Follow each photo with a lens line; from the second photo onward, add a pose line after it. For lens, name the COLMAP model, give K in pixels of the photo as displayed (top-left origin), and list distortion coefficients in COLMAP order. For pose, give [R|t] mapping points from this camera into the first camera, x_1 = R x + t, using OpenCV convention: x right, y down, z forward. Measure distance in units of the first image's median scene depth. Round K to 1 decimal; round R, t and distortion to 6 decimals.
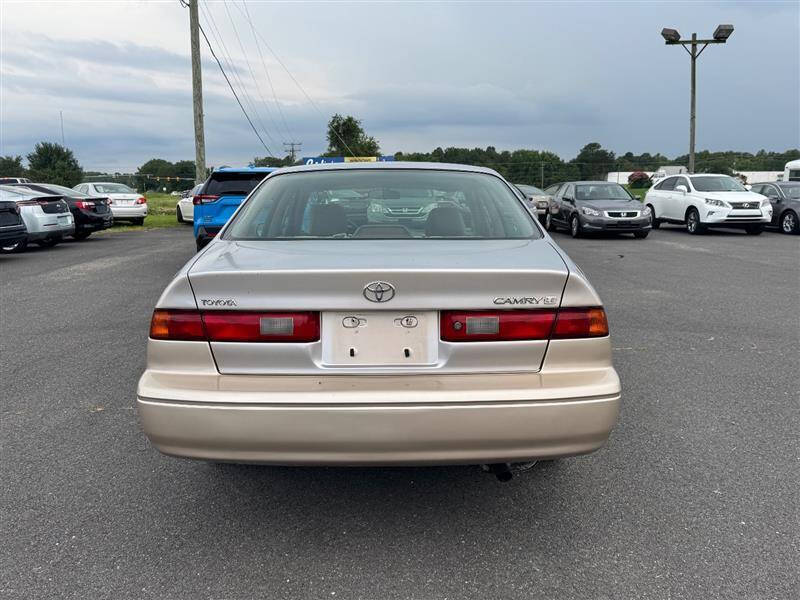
lens RADIAL K [[650.2, 0, 400.0], [0, 650.2, 300.0], [0, 0, 1]] dist [0.119096, -0.185019]
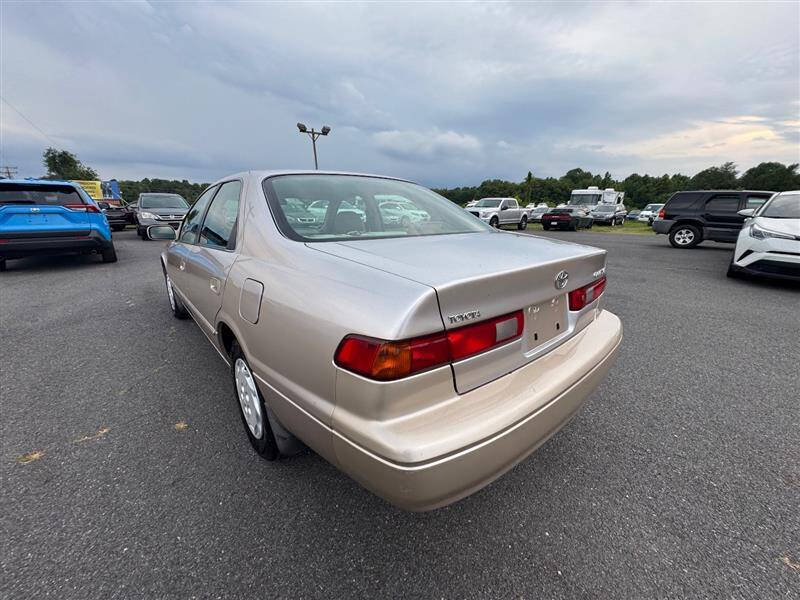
lens RADIAL K [[320.8, 0, 401.4], [0, 320.8, 297.6], [0, 0, 1]] dist [-0.002886, 0.000230]
pose [[0.762163, -0.161768, 0.626849, -0.044382], [0.093832, 0.985656, 0.140276, -0.006409], [-0.640550, -0.048095, 0.766409, 0.055782]]
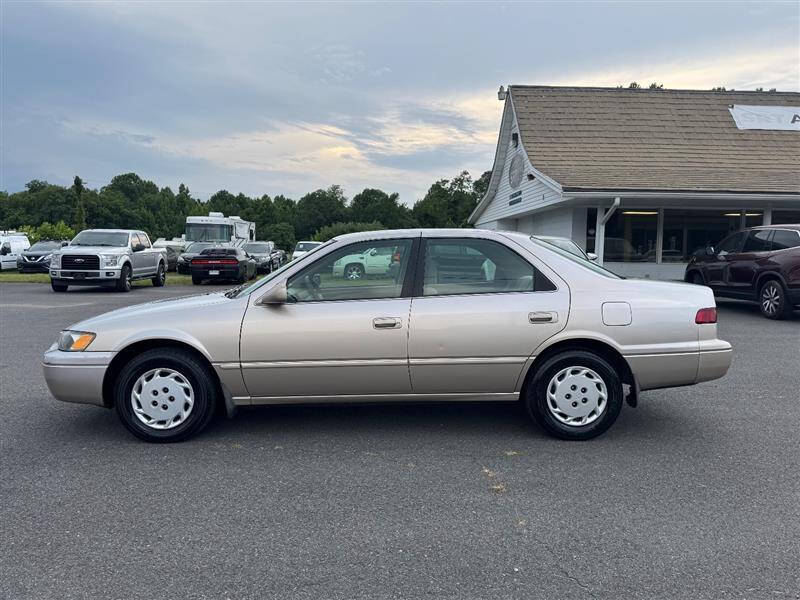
lens RADIAL K [[650.2, 0, 400.0], [0, 650.2, 300.0], [0, 0, 1]] dist [0.119096, -0.185019]
pose [[-0.010309, -0.070187, 0.997481, -0.185280], [0.157595, 0.984953, 0.070935, -0.023974], [-0.987450, 0.157929, 0.000907, 0.151711]]
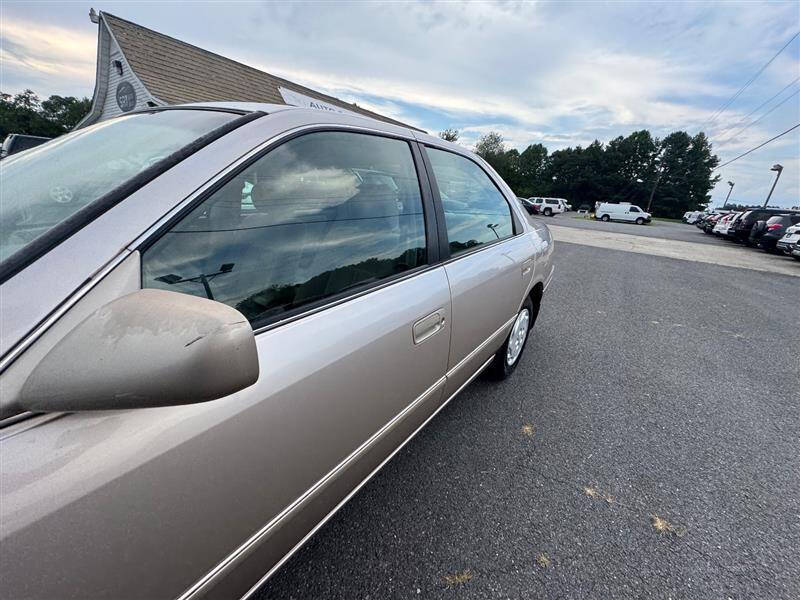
lens RADIAL K [[320.8, 0, 401.4], [0, 320.8, 297.6], [0, 0, 1]] dist [-0.002886, 0.000230]
pose [[-0.791696, -0.246746, 0.558868, -0.051070], [0.029102, 0.898534, 0.437939, -0.027090], [-0.610221, 0.362979, -0.704185, 0.182395]]
